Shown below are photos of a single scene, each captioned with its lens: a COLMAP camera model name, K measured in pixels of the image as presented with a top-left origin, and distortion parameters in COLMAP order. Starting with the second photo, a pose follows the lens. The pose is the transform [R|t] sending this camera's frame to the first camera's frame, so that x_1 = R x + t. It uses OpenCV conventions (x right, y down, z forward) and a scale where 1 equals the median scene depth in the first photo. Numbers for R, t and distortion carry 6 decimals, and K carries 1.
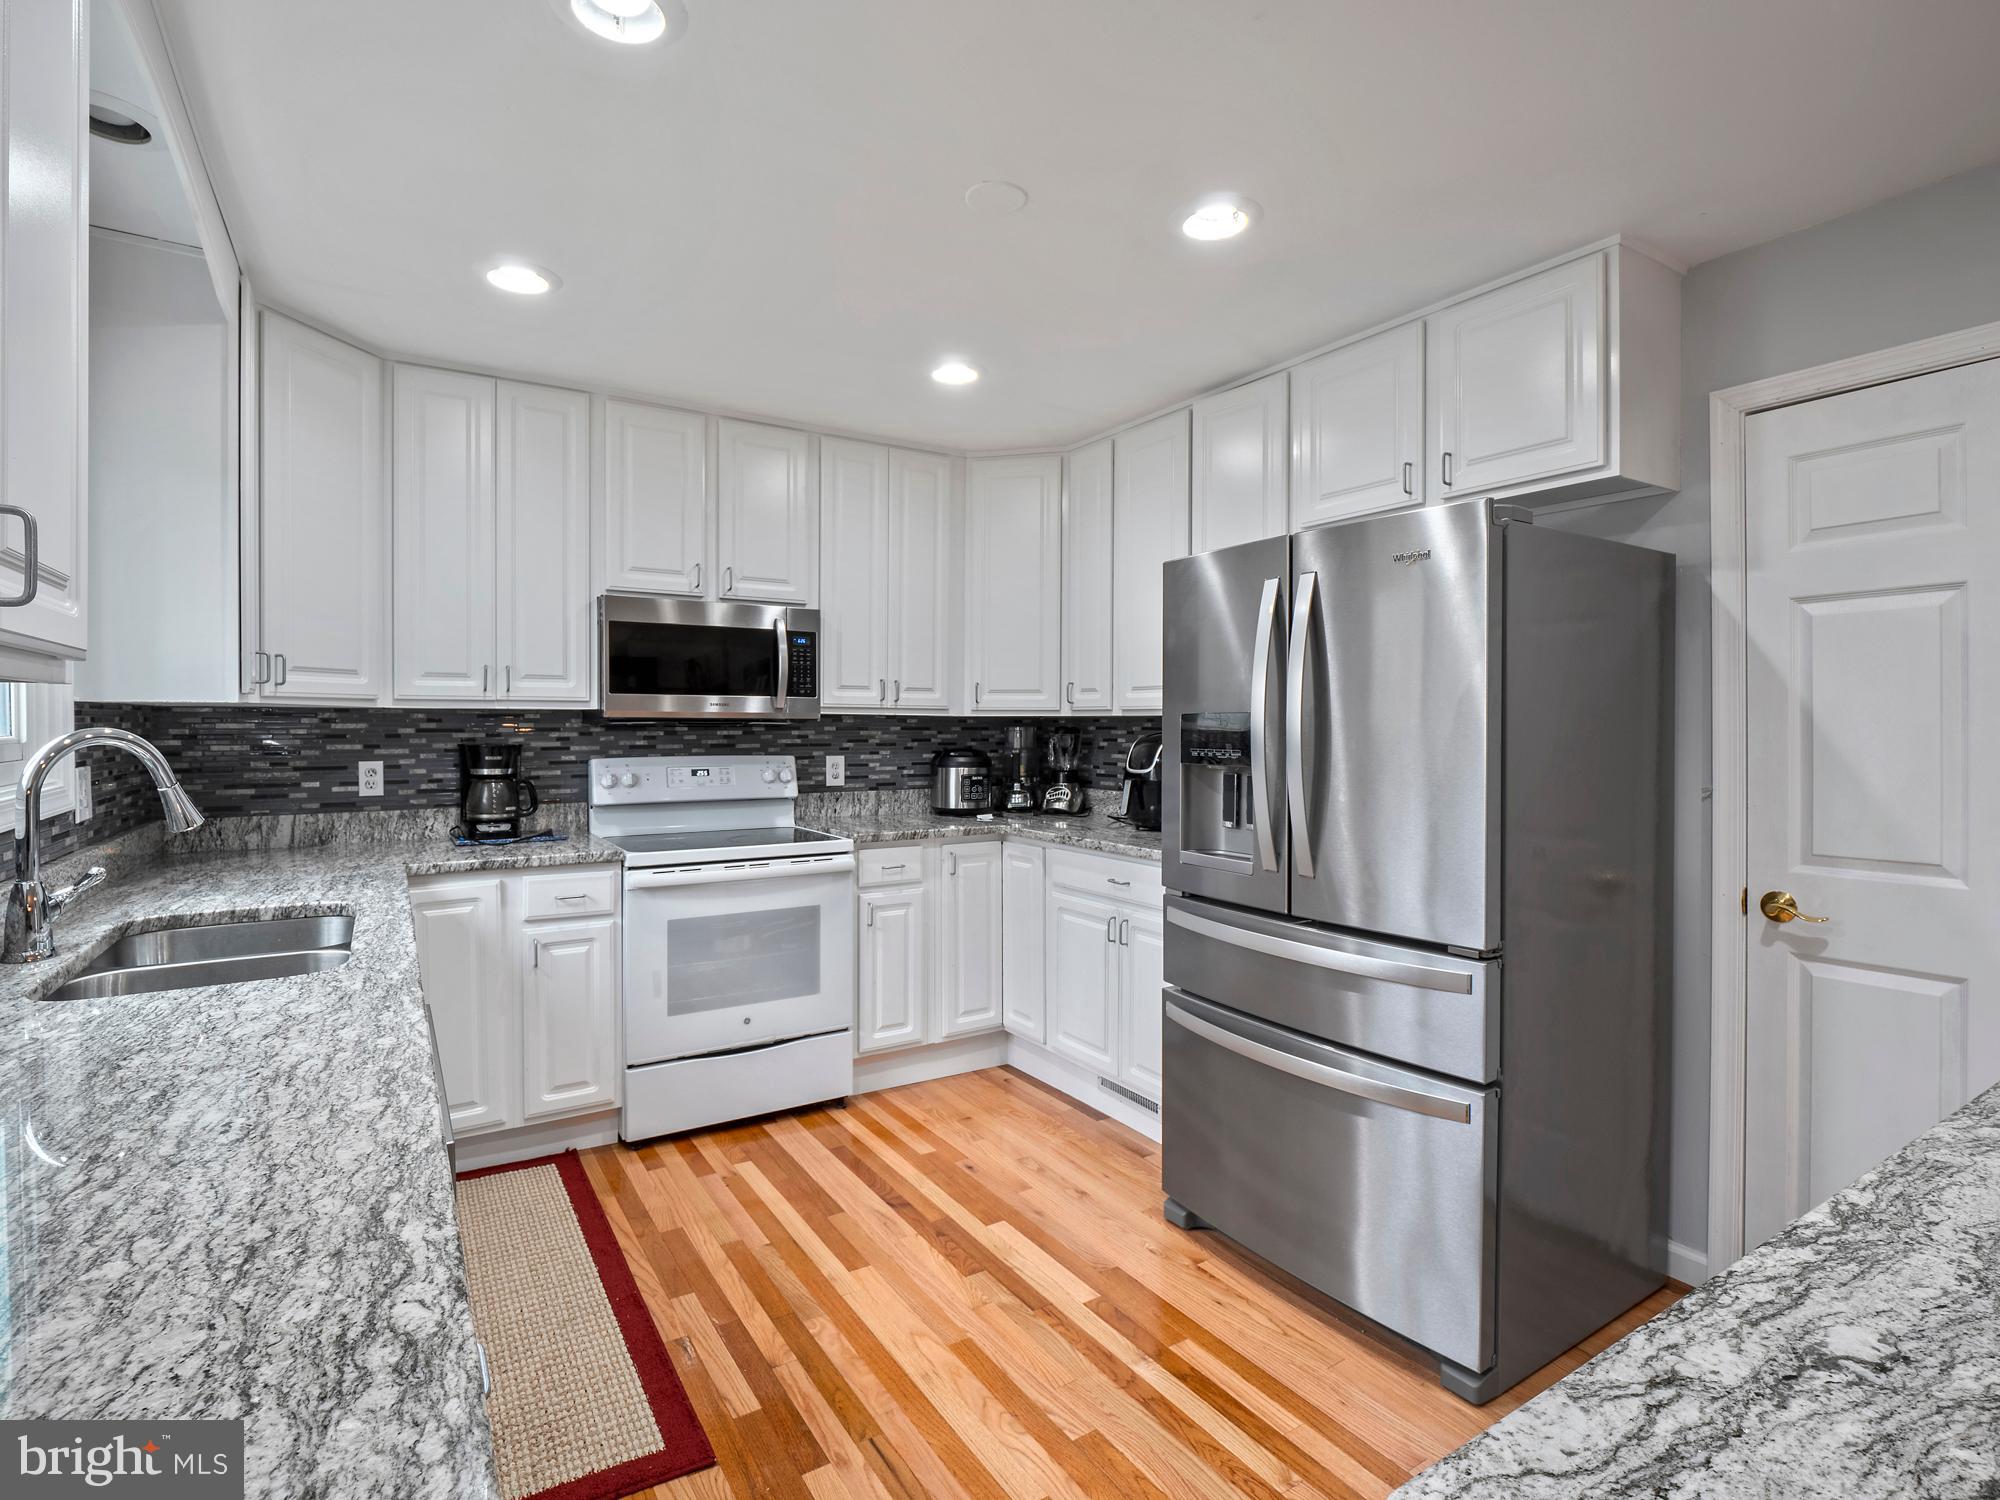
lens RADIAL K [[984.1, 0, 1000.3], [0, 984.1, 735.2], [0, 0, 1]] dist [-0.000564, -0.013187]
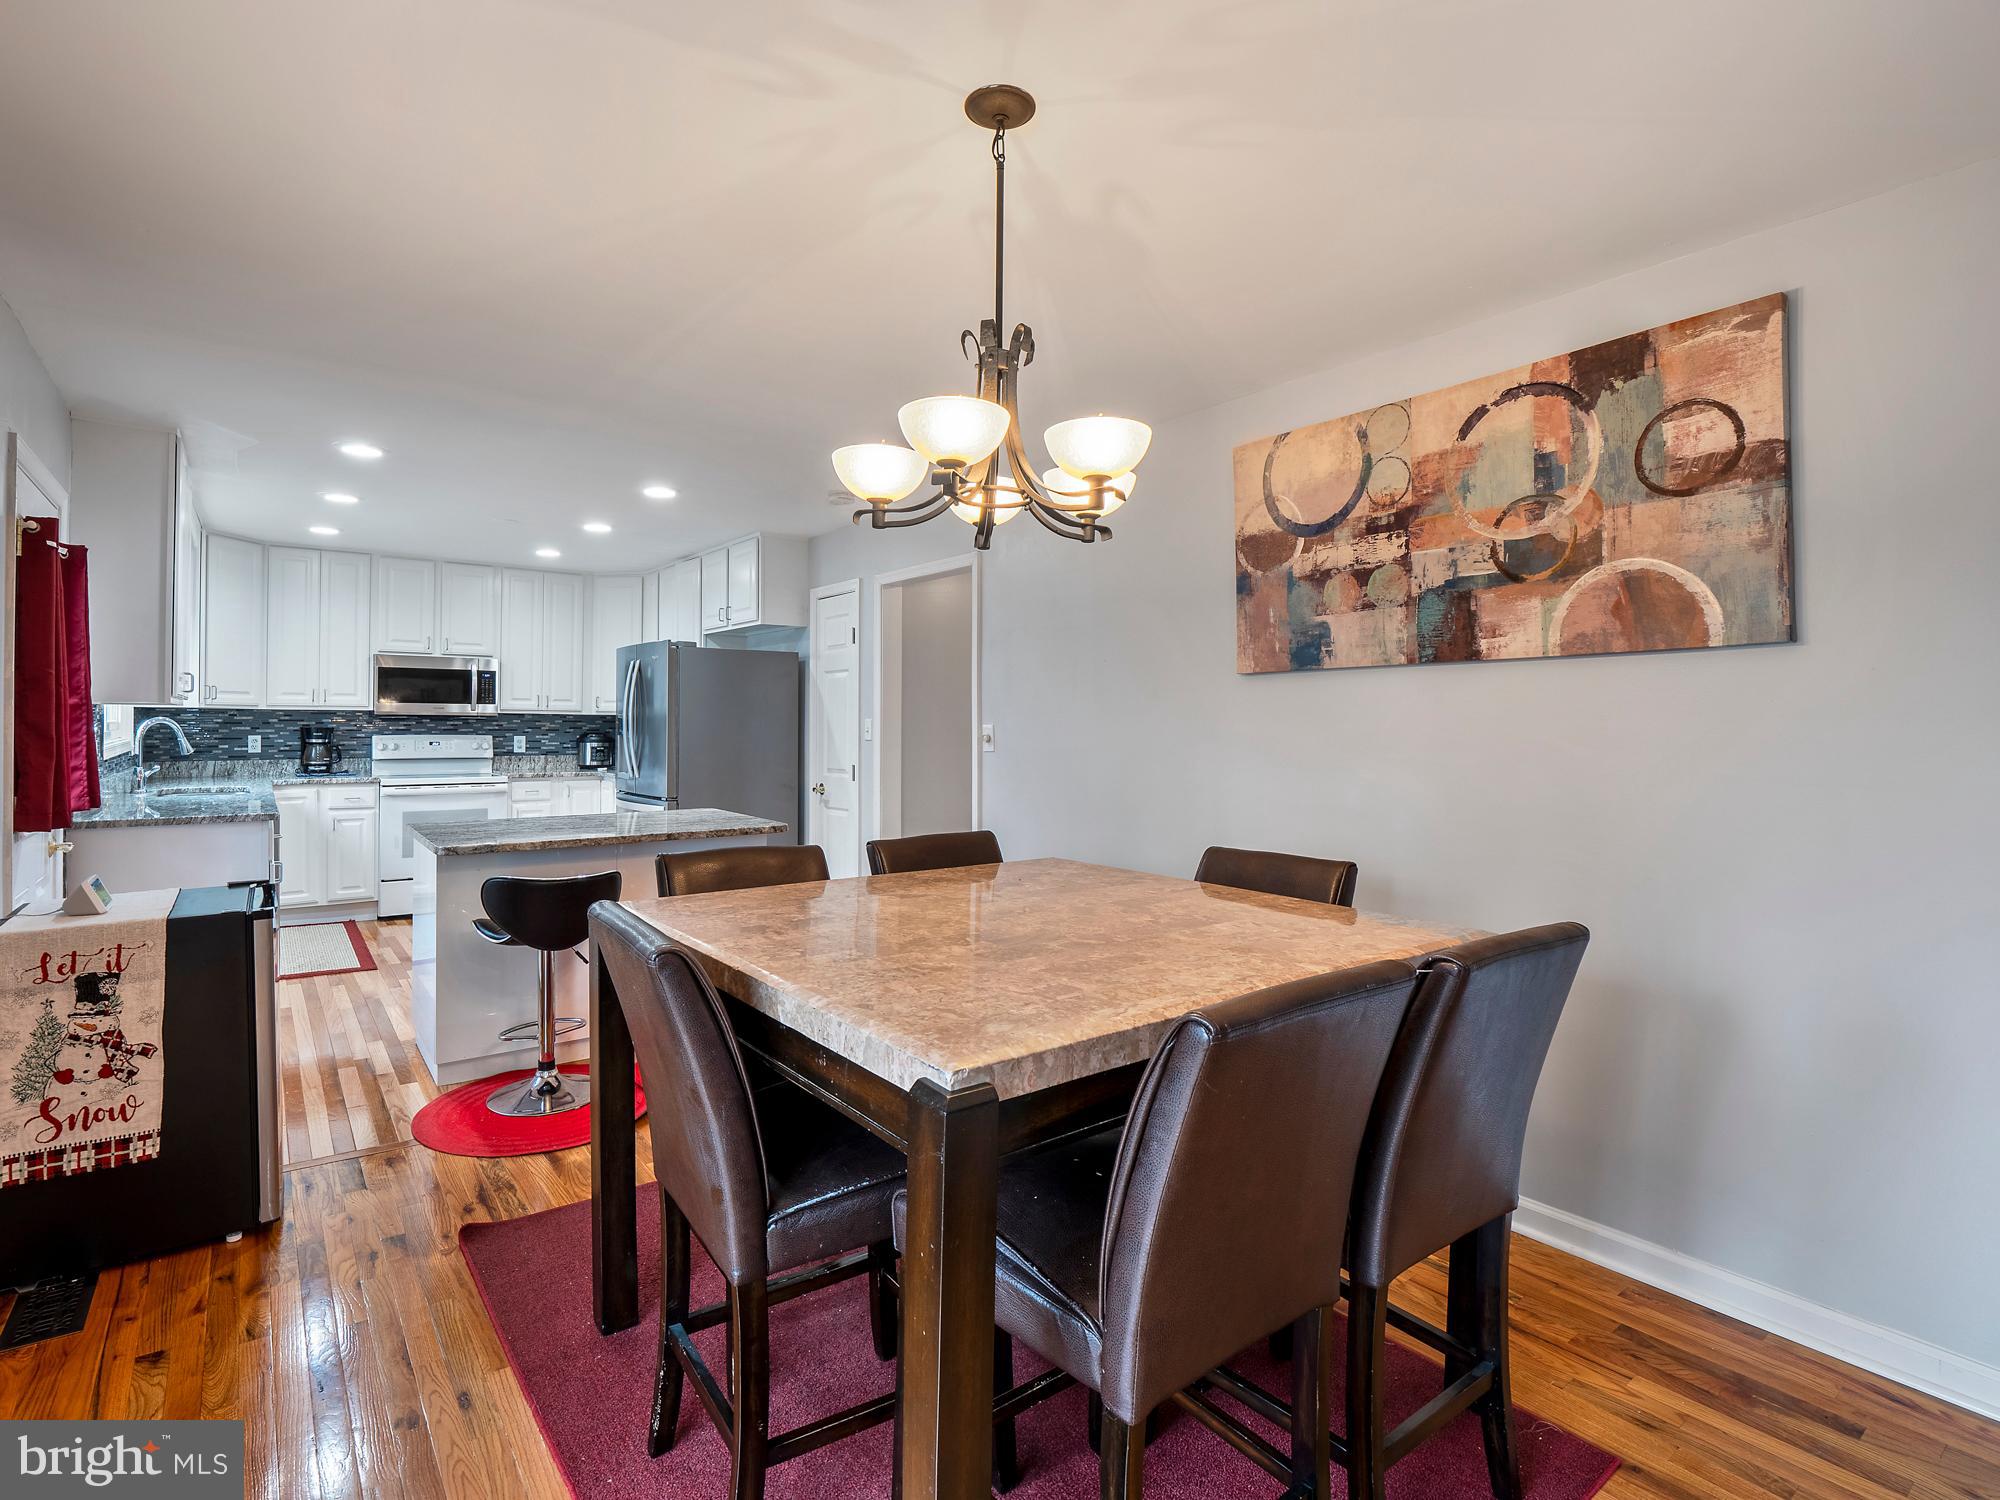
lens RADIAL K [[984.3, 0, 1009.2], [0, 984.3, 718.6], [0, 0, 1]] dist [-0.024209, -0.000610]
pose [[0.995111, 0.005054, 0.098636, 0.684001], [-0.003500, 0.999867, -0.015925, 0.017641], [-0.098703, 0.015502, 0.994996, -1.101819]]
